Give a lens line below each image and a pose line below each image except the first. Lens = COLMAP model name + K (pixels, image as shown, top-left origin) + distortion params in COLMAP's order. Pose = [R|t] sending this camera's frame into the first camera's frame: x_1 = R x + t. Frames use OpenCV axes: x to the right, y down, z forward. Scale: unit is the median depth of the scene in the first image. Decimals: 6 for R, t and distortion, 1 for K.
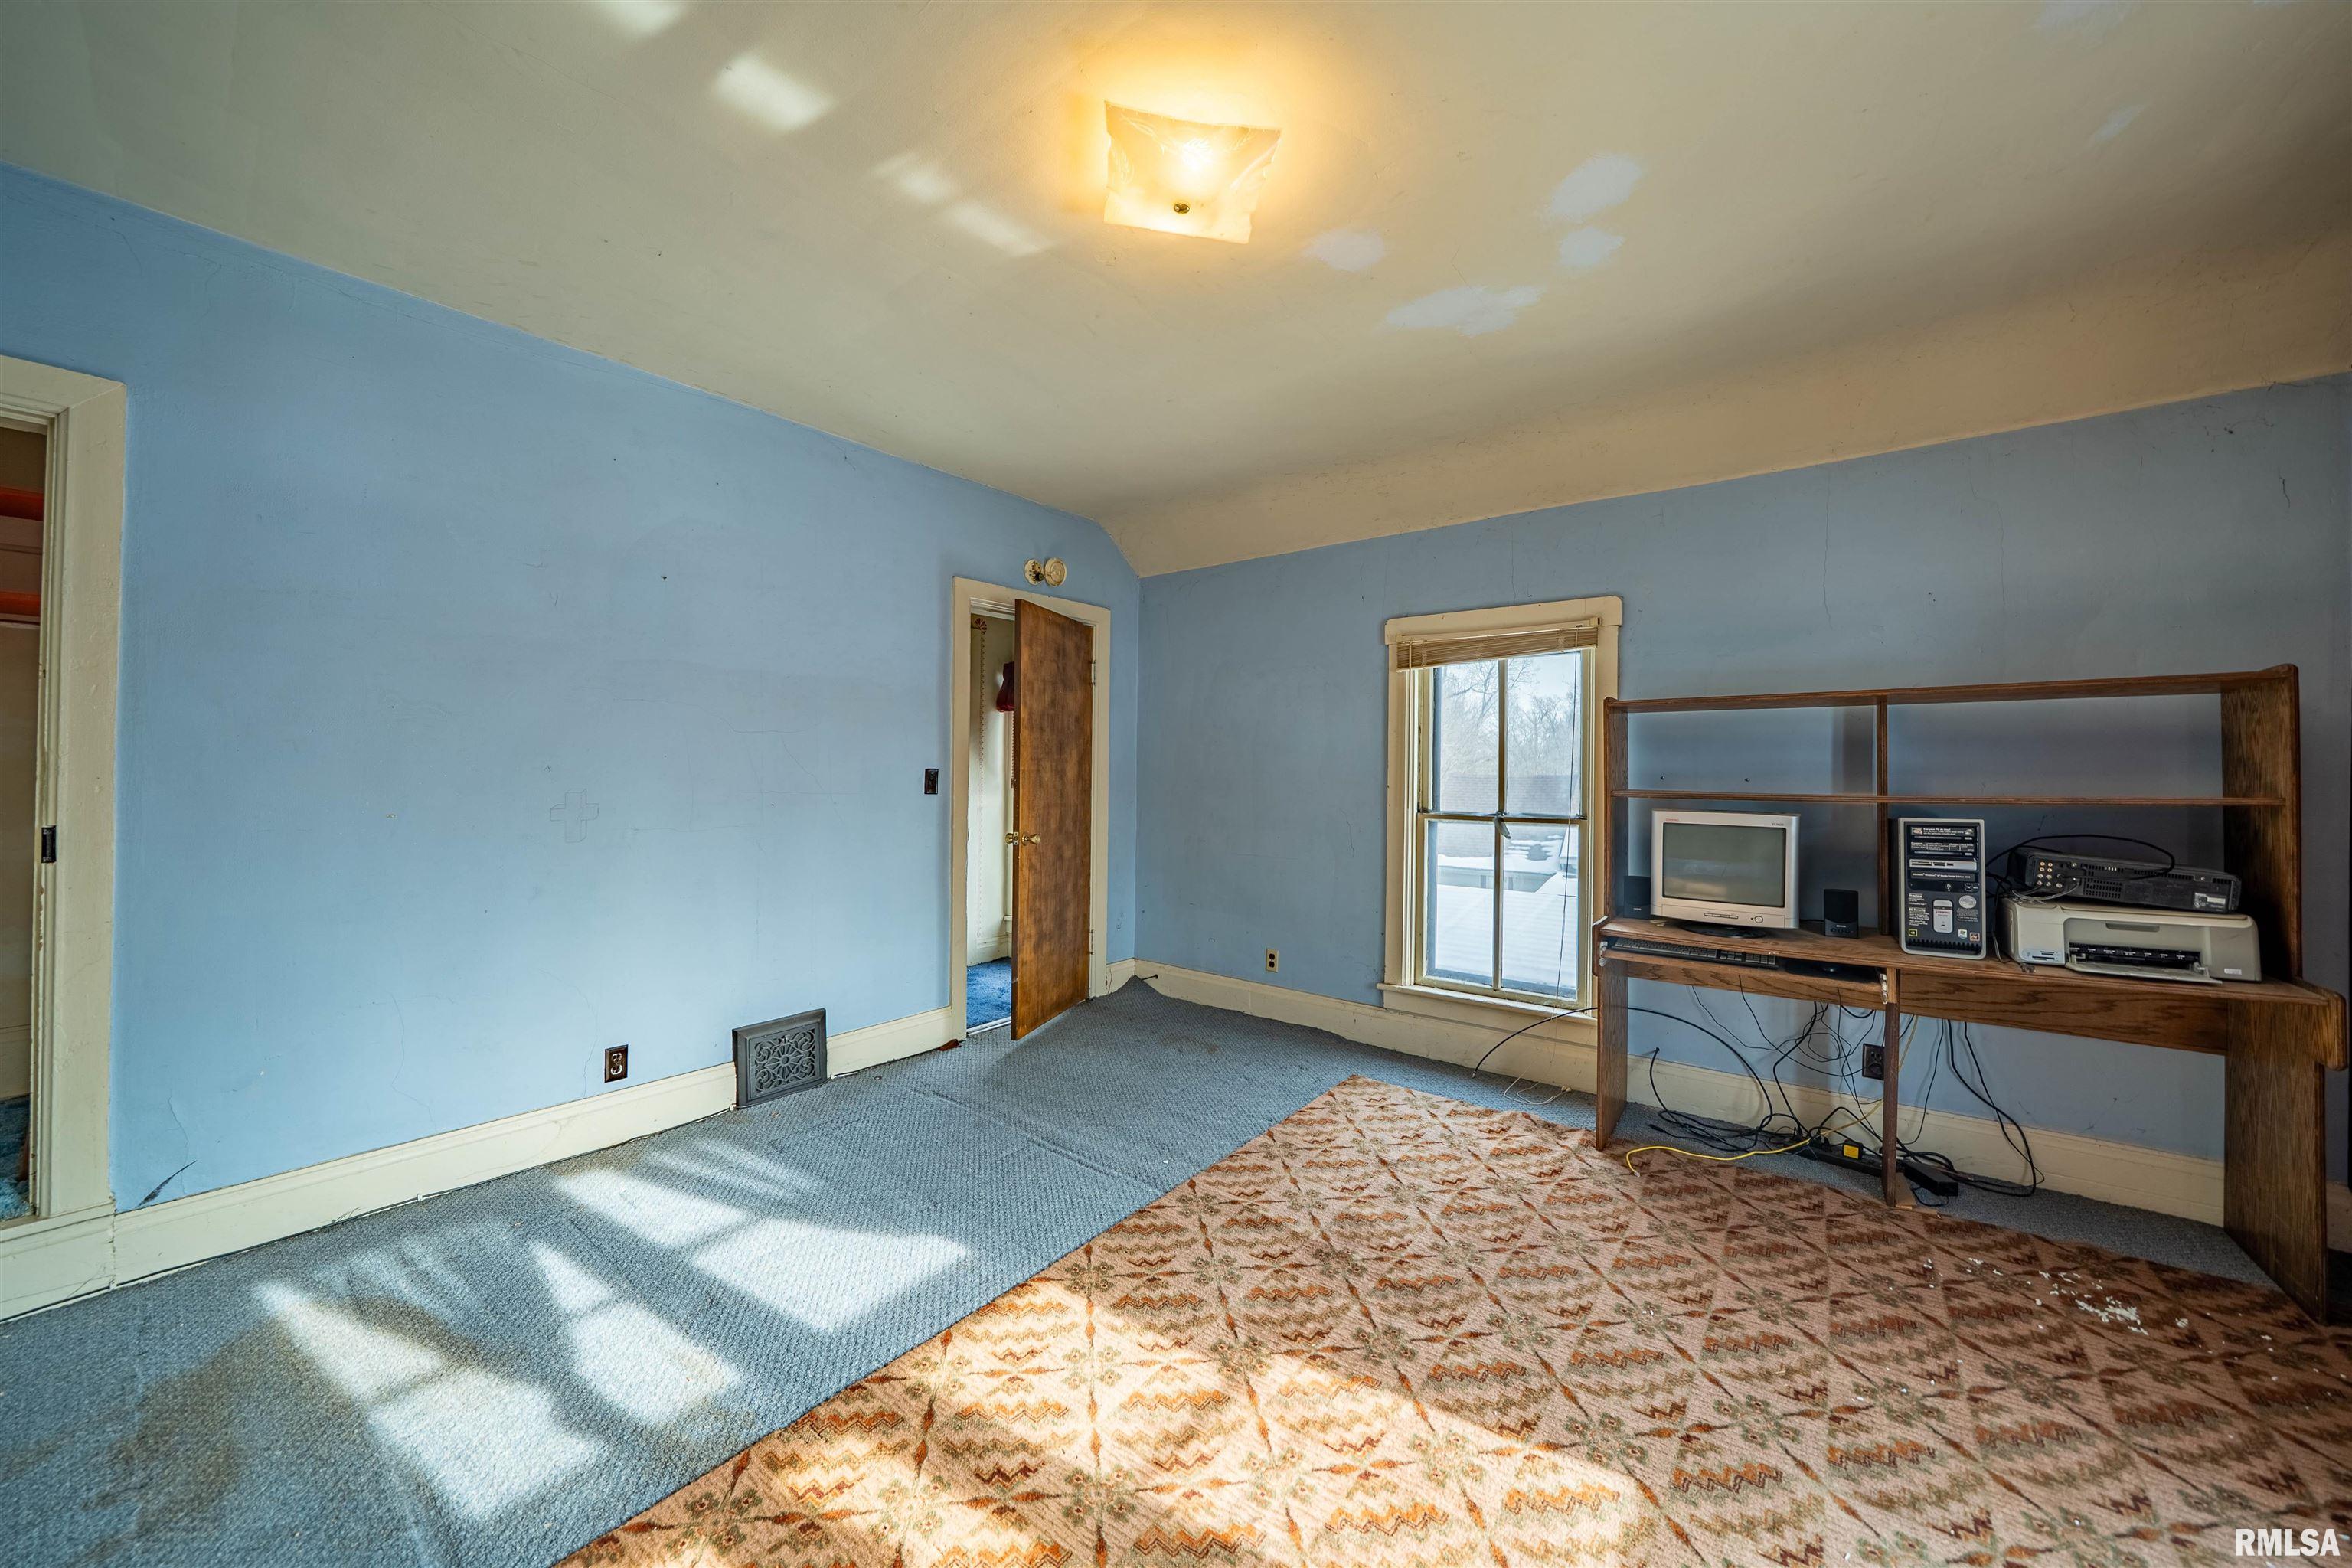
lens RADIAL K [[841.4, 0, 1175.7], [0, 841.4, 773.2], [0, 0, 1]] dist [-0.024852, 0.003212]
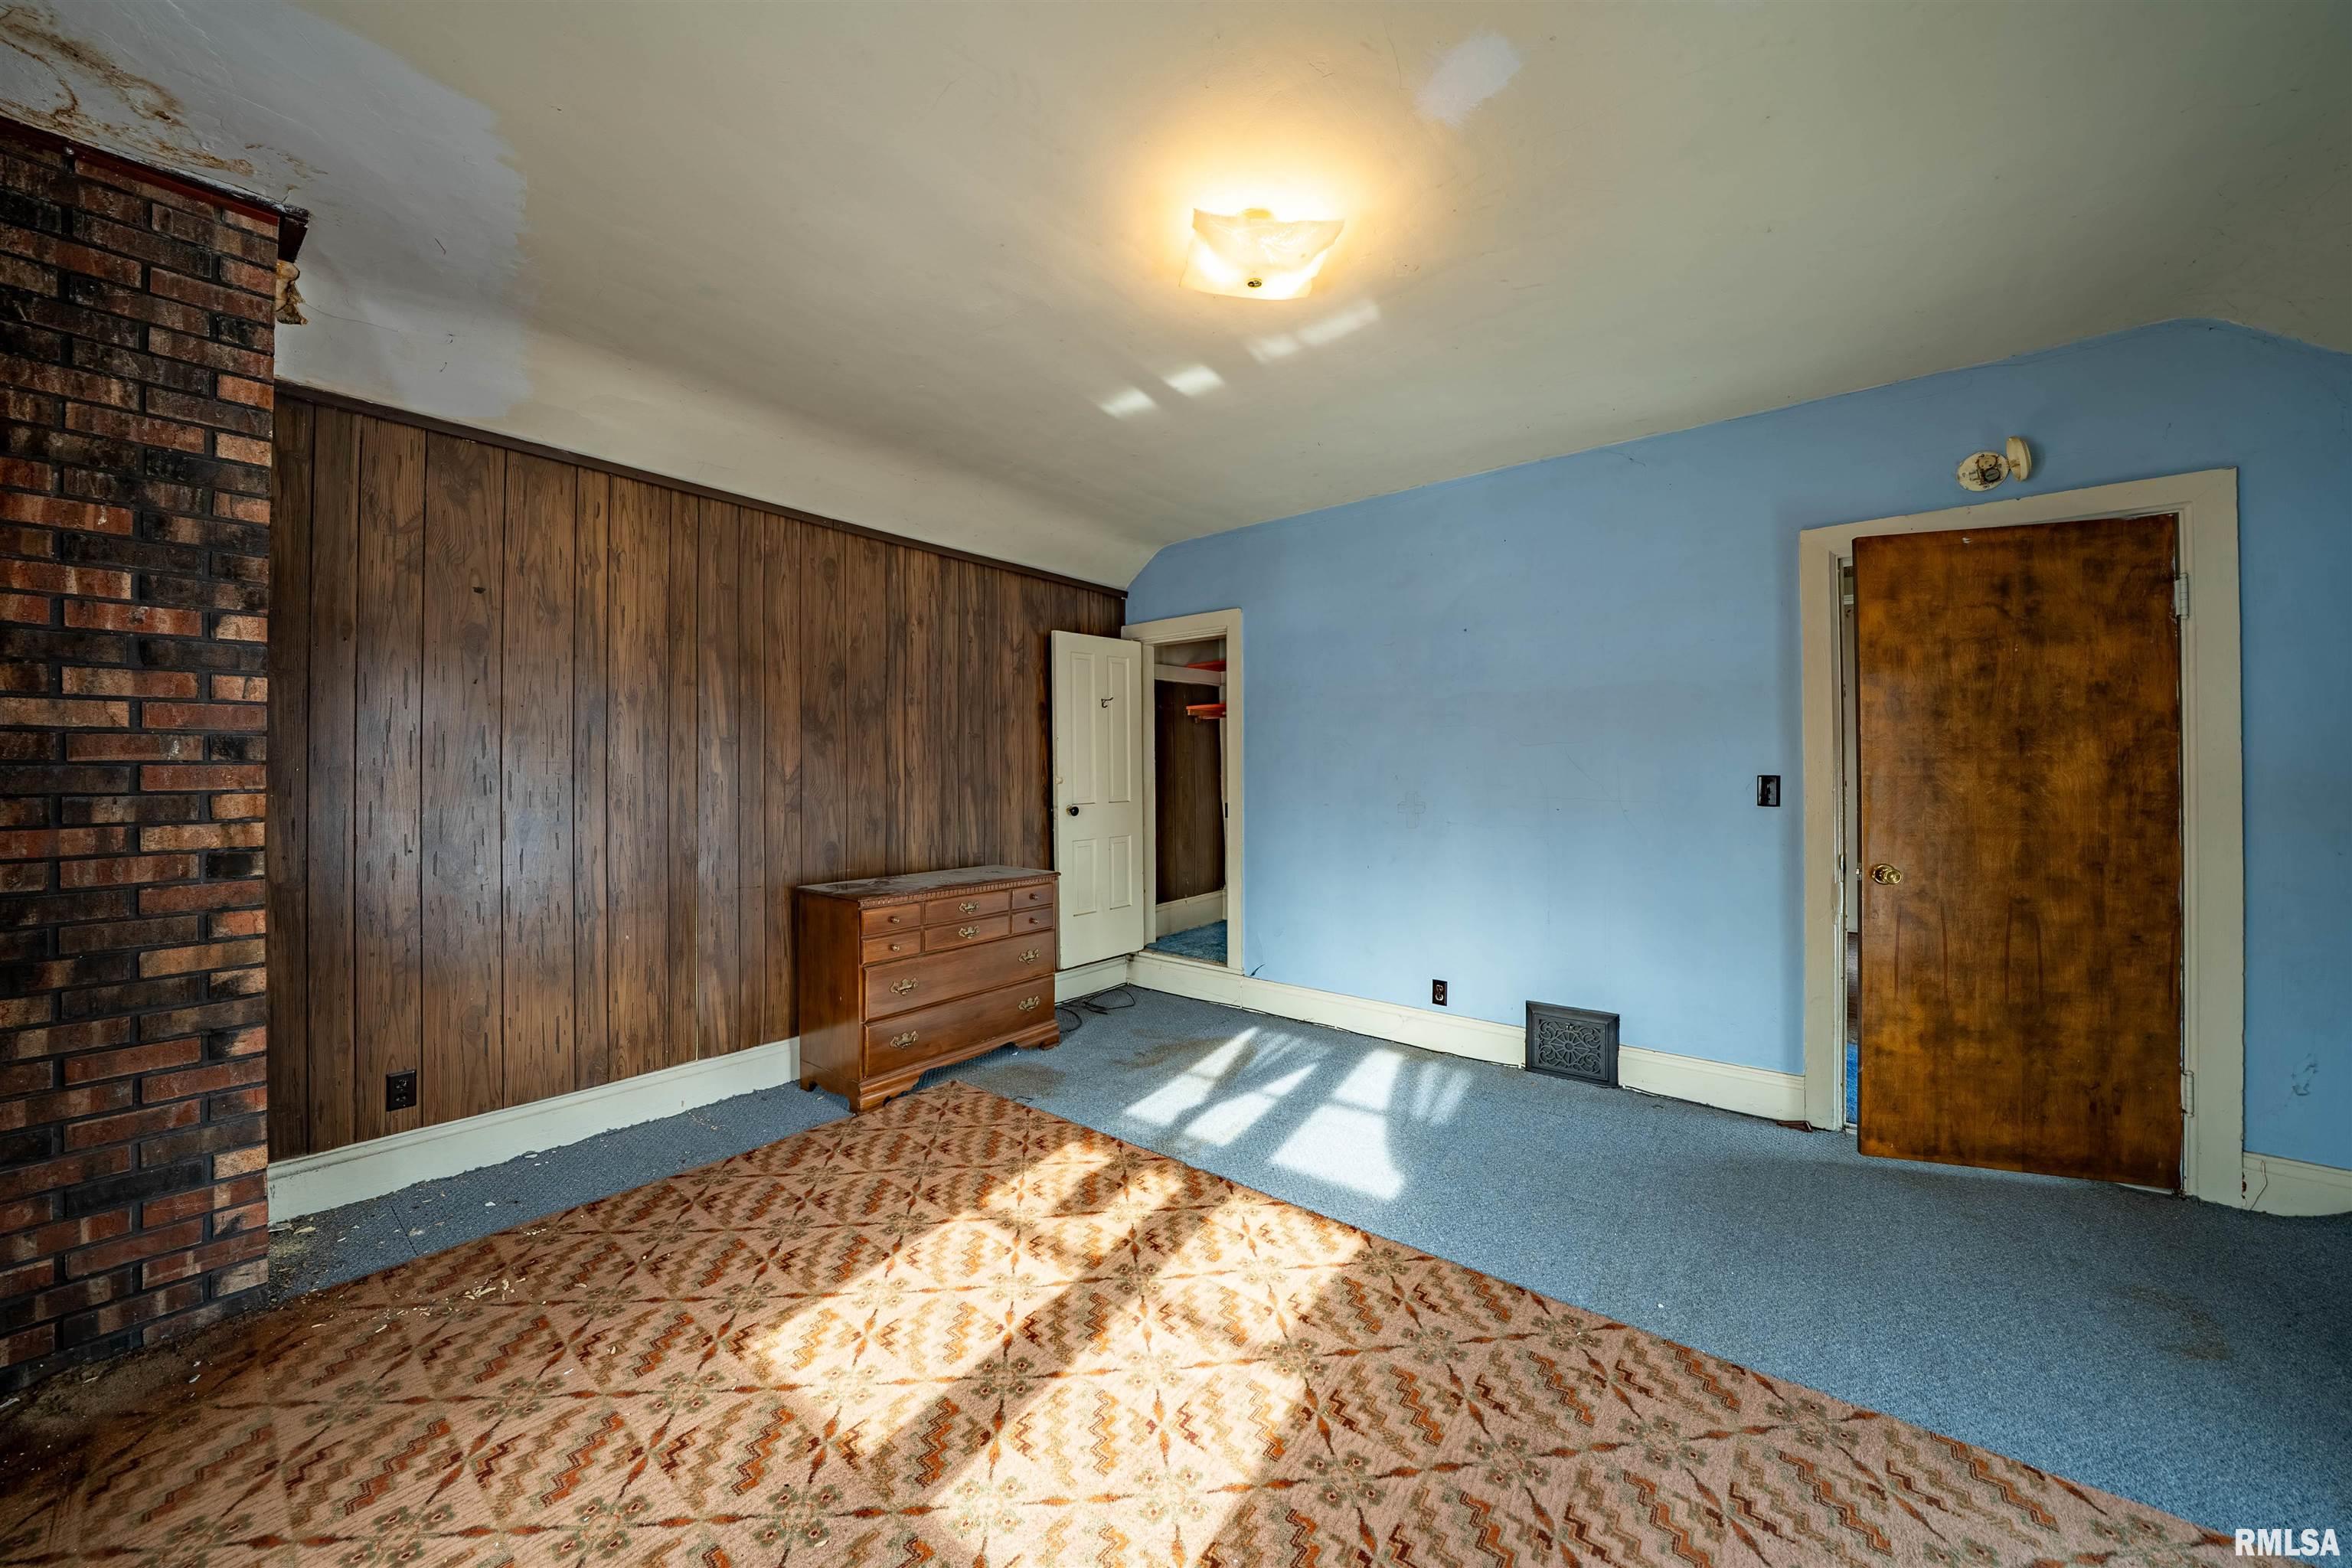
lens RADIAL K [[841.4, 0, 1139.0], [0, 841.4, 769.2], [0, 0, 1]] dist [-0.024852, 0.003212]
pose [[-0.035966, -0.014343, -0.999250, 0.918904], [-0.003634, 0.999892, -0.014221, 0.005426], [0.999346, 0.003120, -0.036014, 0.705806]]
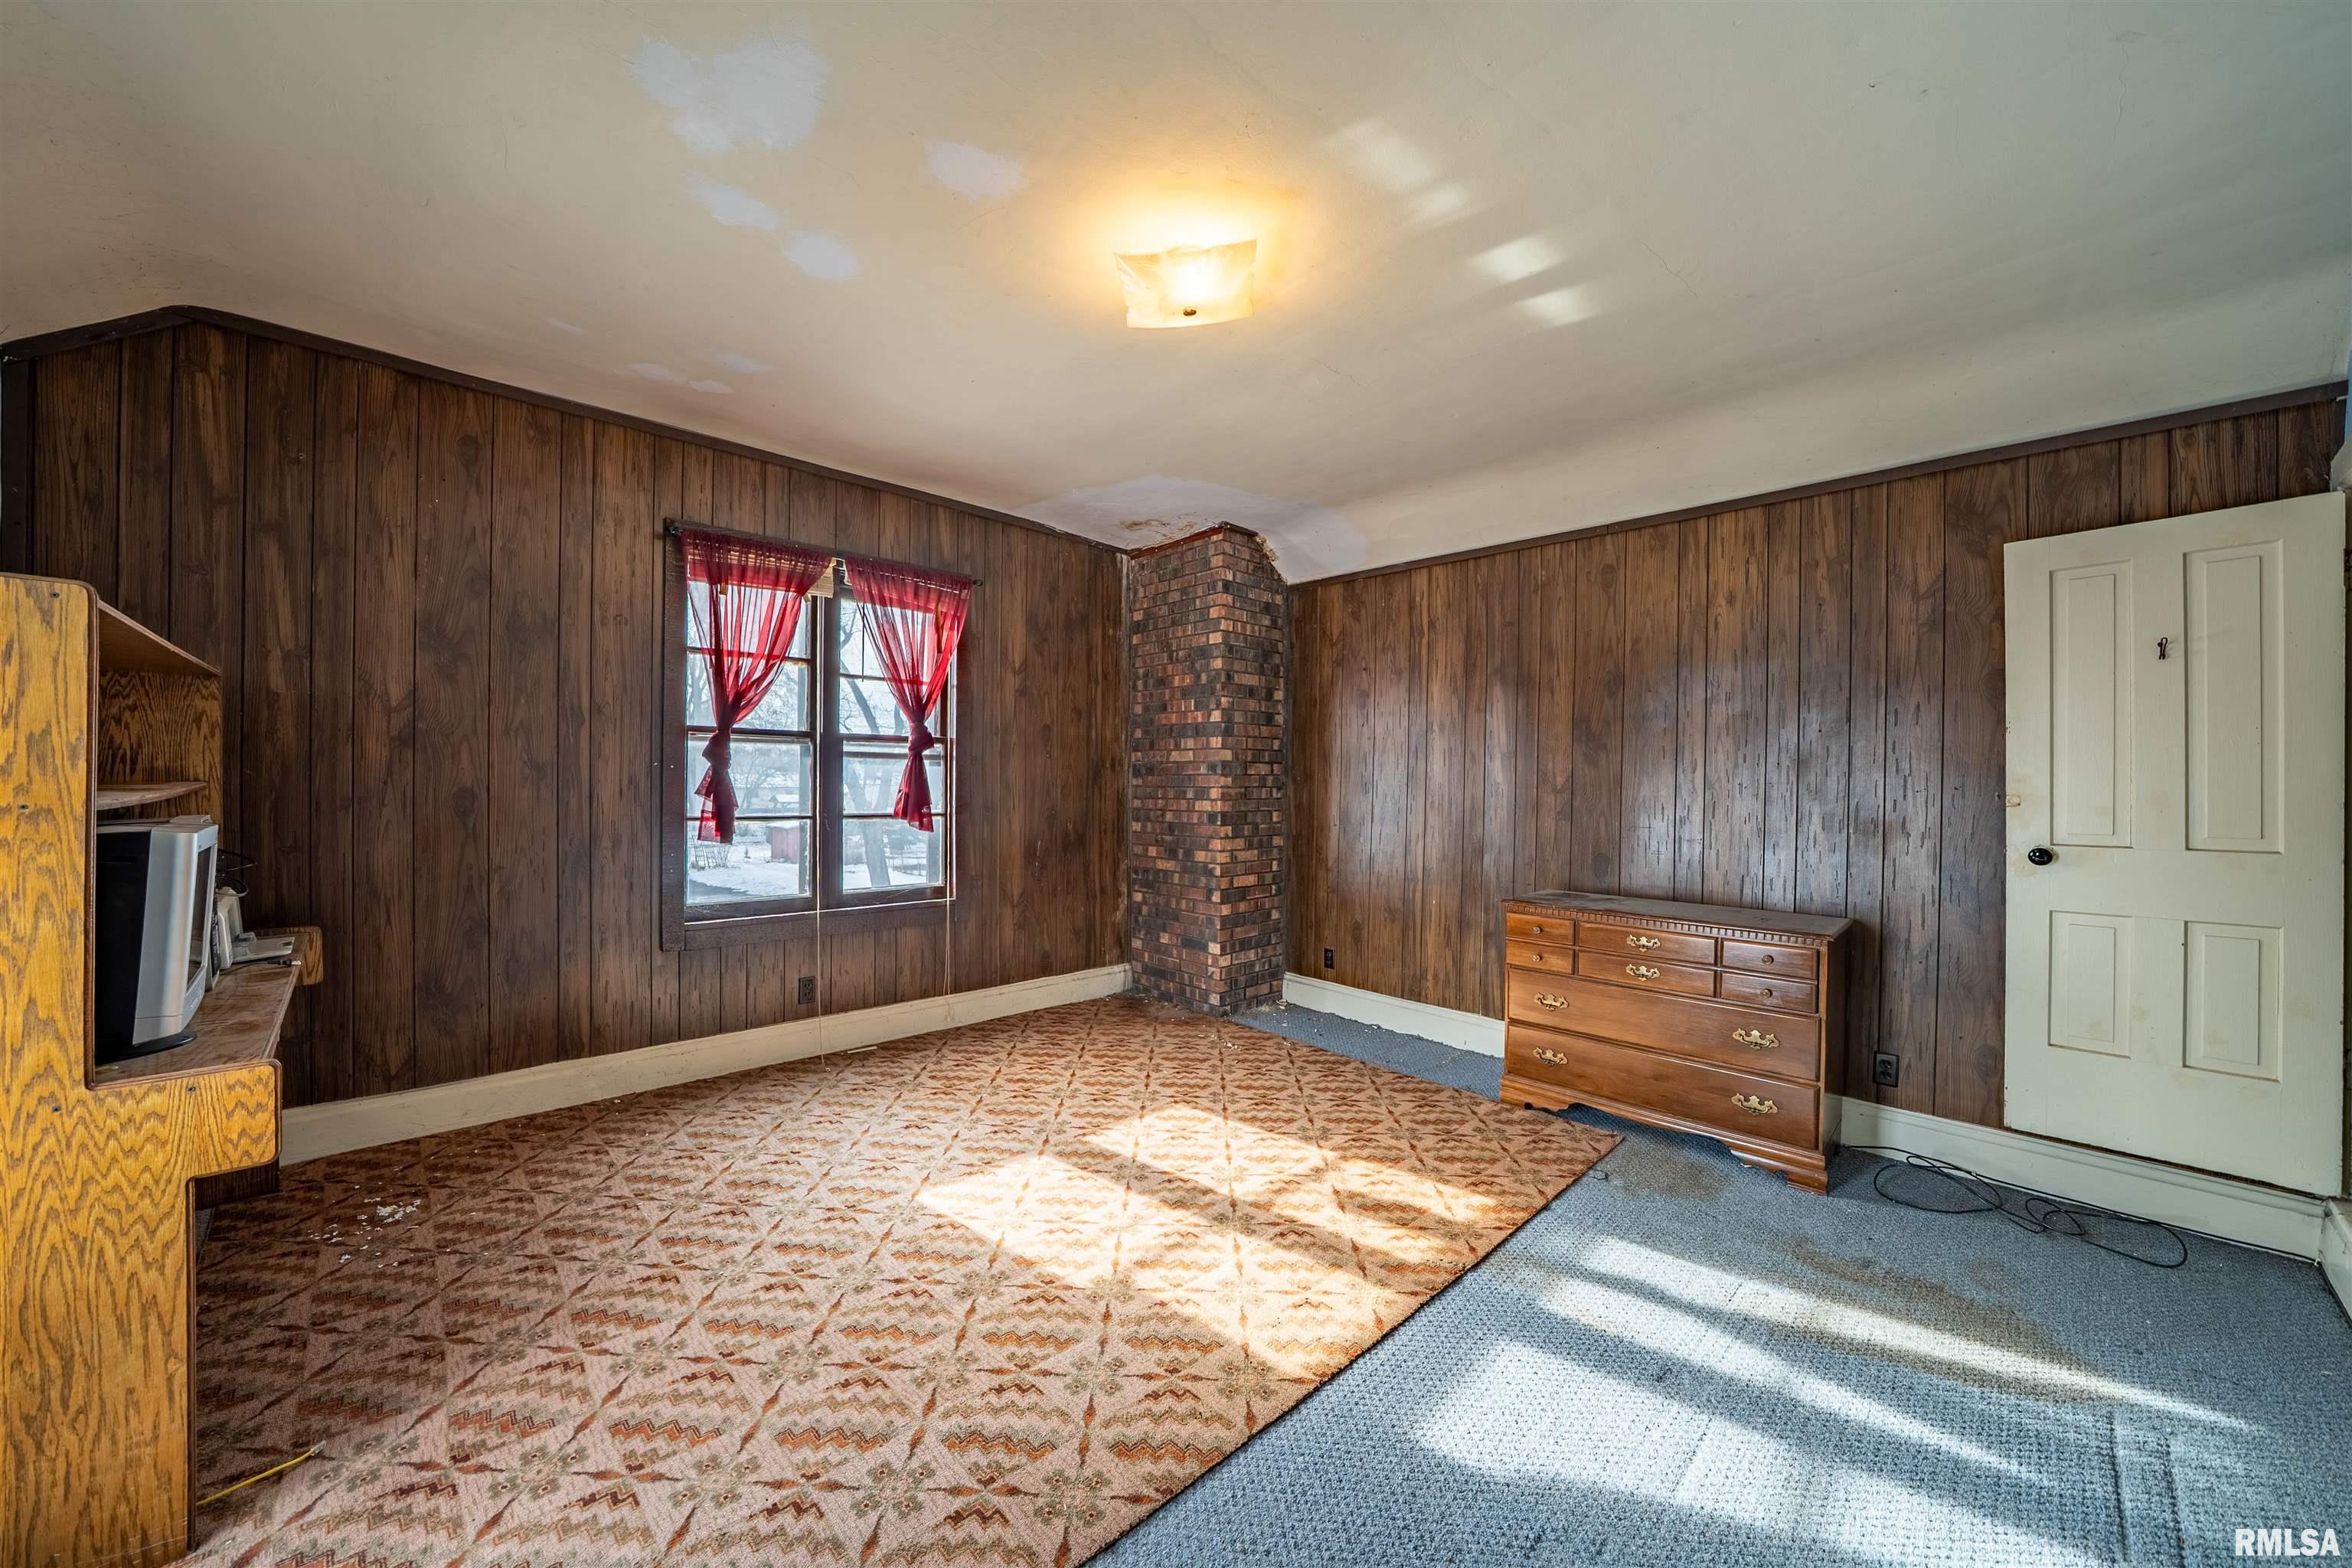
lens RADIAL K [[841.4, 0, 1189.6], [0, 841.4, 793.7], [0, 0, 1]] dist [-0.024852, 0.003212]
pose [[-0.990021, -0.024943, 0.138696, -0.142218], [-0.022370, 0.999548, 0.020076, -0.003628], [-0.139134, 0.016773, -0.990131, 1.763002]]
